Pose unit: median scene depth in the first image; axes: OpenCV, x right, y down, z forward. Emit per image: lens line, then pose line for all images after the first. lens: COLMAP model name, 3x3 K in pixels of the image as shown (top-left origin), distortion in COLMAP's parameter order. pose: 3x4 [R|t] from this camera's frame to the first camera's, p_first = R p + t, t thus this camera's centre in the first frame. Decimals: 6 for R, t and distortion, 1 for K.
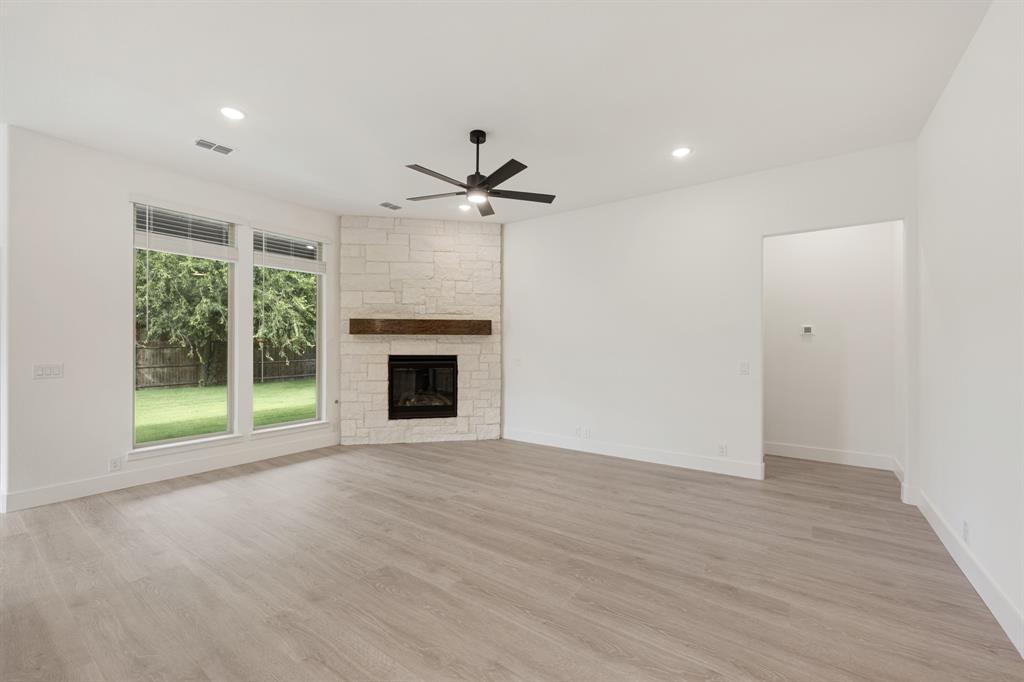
lens RADIAL K [[413.0, 0, 509.8], [0, 413.0, 344.4], [0, 0, 1]] dist [0.000465, -0.000109]
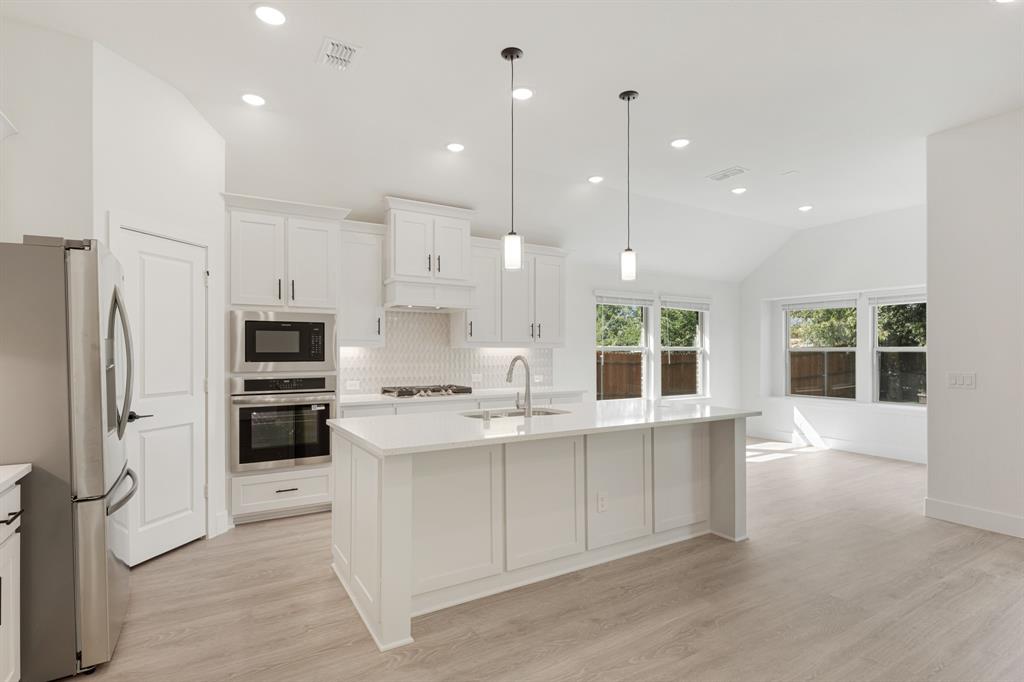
lens RADIAL K [[502.2, 0, 511.2], [0, 502.2, 353.1], [0, 0, 1]] dist [-0.001770, -0.000236]
pose [[-0.399578, 0.000356, -0.916699, 0.196777], [0.002532, 0.999997, -0.000715, 0.000694], [0.916696, -0.002607, -0.399578, 0.325273]]
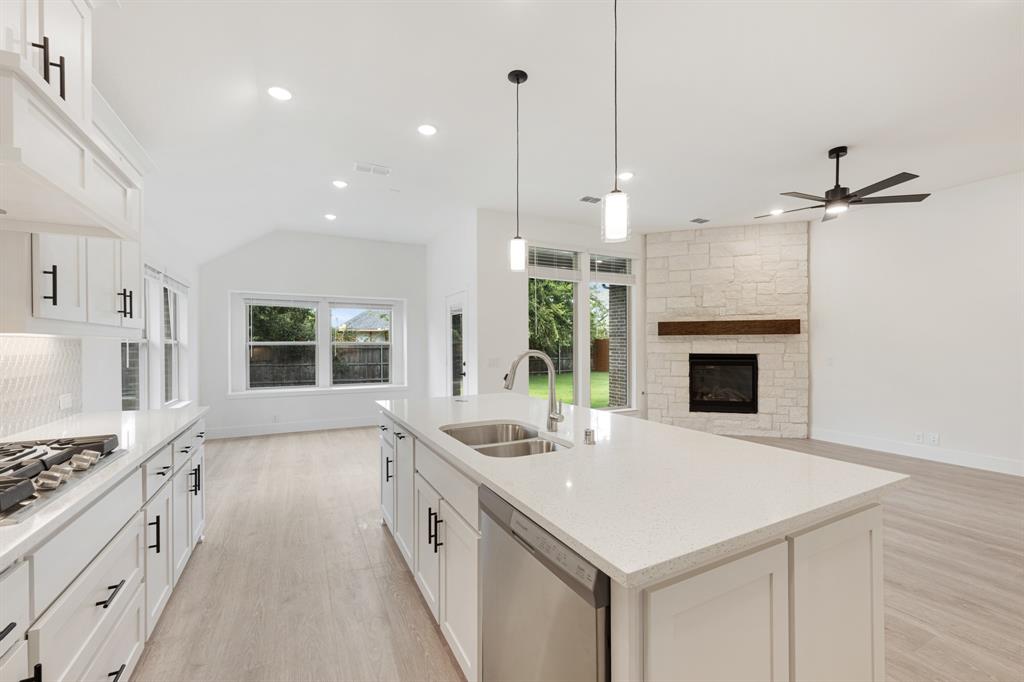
lens RADIAL K [[418.1, 0, 513.9], [0, 418.1, 346.4], [0, 0, 1]] dist [0.000023, 0.000088]
pose [[0.889693, -0.002730, -0.456552, -0.203028], [0.005527, 0.999973, 0.004793, -0.001575], [0.456527, -0.006787, 0.889684, -0.225204]]
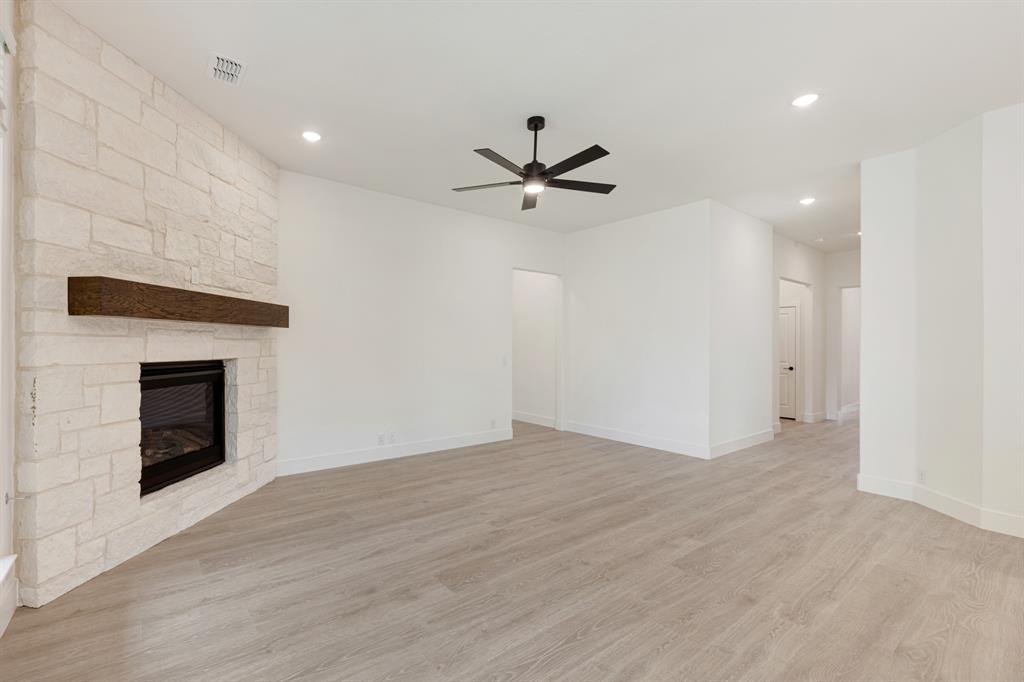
lens RADIAL K [[439.6, 0, 451.5], [0, 439.6, 345.3], [0, 0, 1]] dist [-0.001582, -0.000139]
pose [[0.329405, -0.000959, 0.944188, -0.654623], [-0.008579, 0.999955, 0.004009, 0.000434], [-0.944150, -0.009421, 0.329382, 0.511785]]
